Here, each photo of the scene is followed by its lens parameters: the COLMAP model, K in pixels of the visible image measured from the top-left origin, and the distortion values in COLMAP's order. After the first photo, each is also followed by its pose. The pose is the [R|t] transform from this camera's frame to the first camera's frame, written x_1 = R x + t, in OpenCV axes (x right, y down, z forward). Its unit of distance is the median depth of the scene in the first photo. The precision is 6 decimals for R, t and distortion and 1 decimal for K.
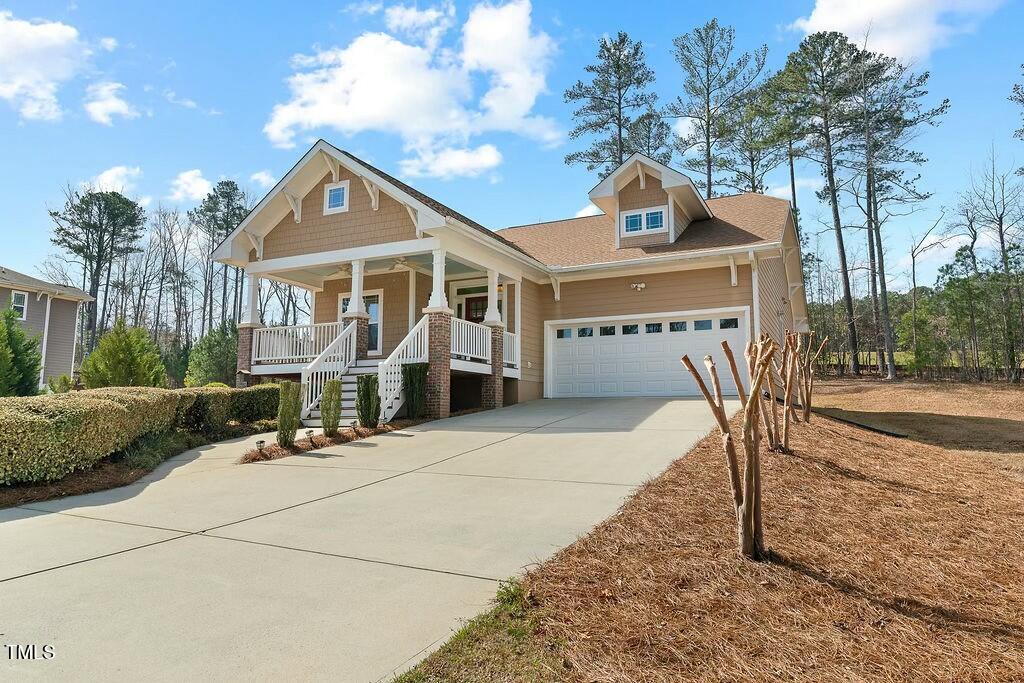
lens RADIAL K [[637.1, 0, 512.0], [0, 637.1, 341.5], [0, 0, 1]] dist [-0.000947, -0.001229]
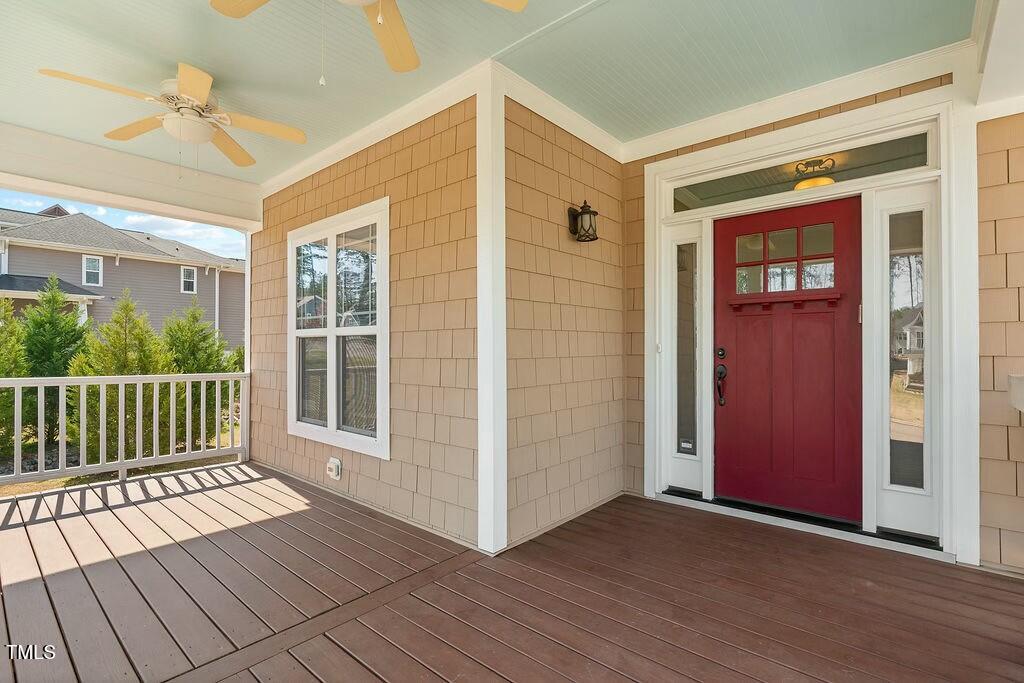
lens RADIAL K [[472.4, 0, 551.4], [0, 472.4, 347.8], [0, 0, 1]] dist [0.000088, -0.000027]
pose [[0.978209, -0.008800, -0.207436, -0.019423], [0.034308, 0.992218, 0.119692, -0.008505], [0.204769, -0.124200, 0.970899, 0.159904]]
